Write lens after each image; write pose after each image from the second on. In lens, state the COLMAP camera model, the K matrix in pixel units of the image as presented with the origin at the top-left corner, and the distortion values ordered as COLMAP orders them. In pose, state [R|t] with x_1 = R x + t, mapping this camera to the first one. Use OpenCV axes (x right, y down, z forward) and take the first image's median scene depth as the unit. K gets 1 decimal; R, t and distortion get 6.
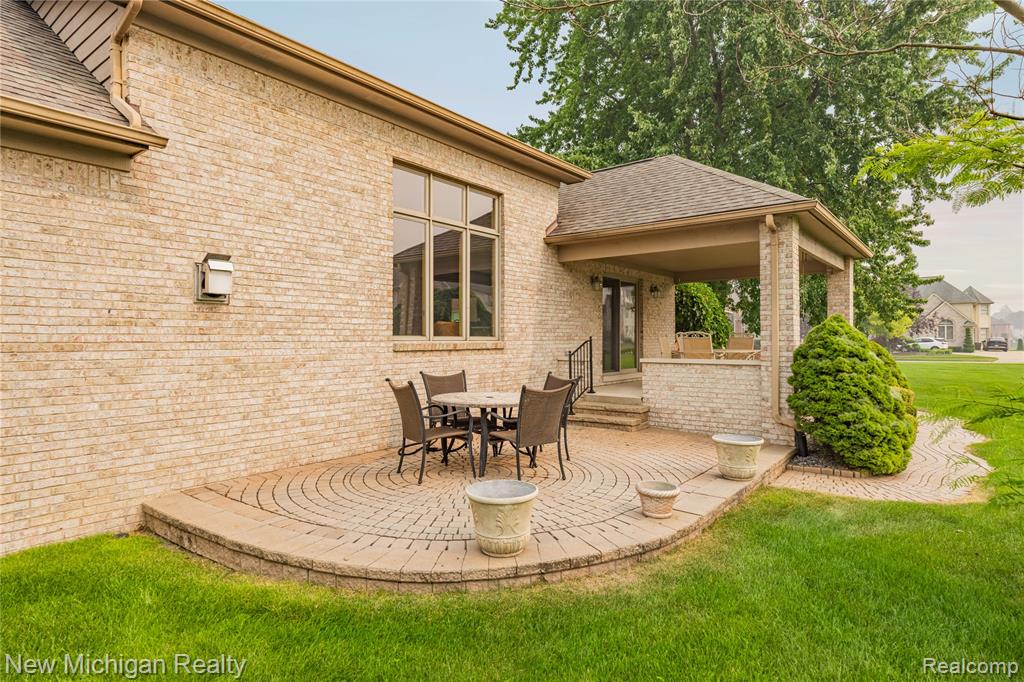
lens RADIAL K [[574.8, 0, 512.0], [0, 574.8, 341.0], [0, 0, 1]] dist [0.001261, 0.000032]
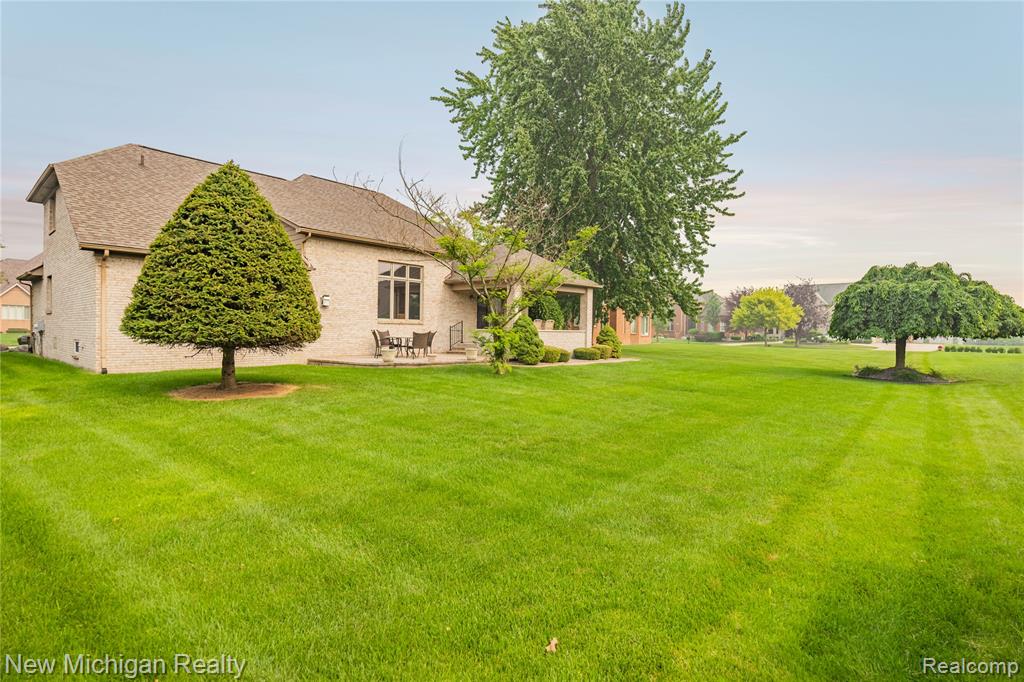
lens RADIAL K [[525.2, 0, 512.0], [0, 525.2, 341.0], [0, 0, 1]] dist [-0.000990, -0.000057]
pose [[0.997423, 0.024474, -0.067443, 0.537868], [-0.022729, 0.999390, 0.026517, 0.016549], [0.068051, -0.024916, 0.997371, -1.343634]]
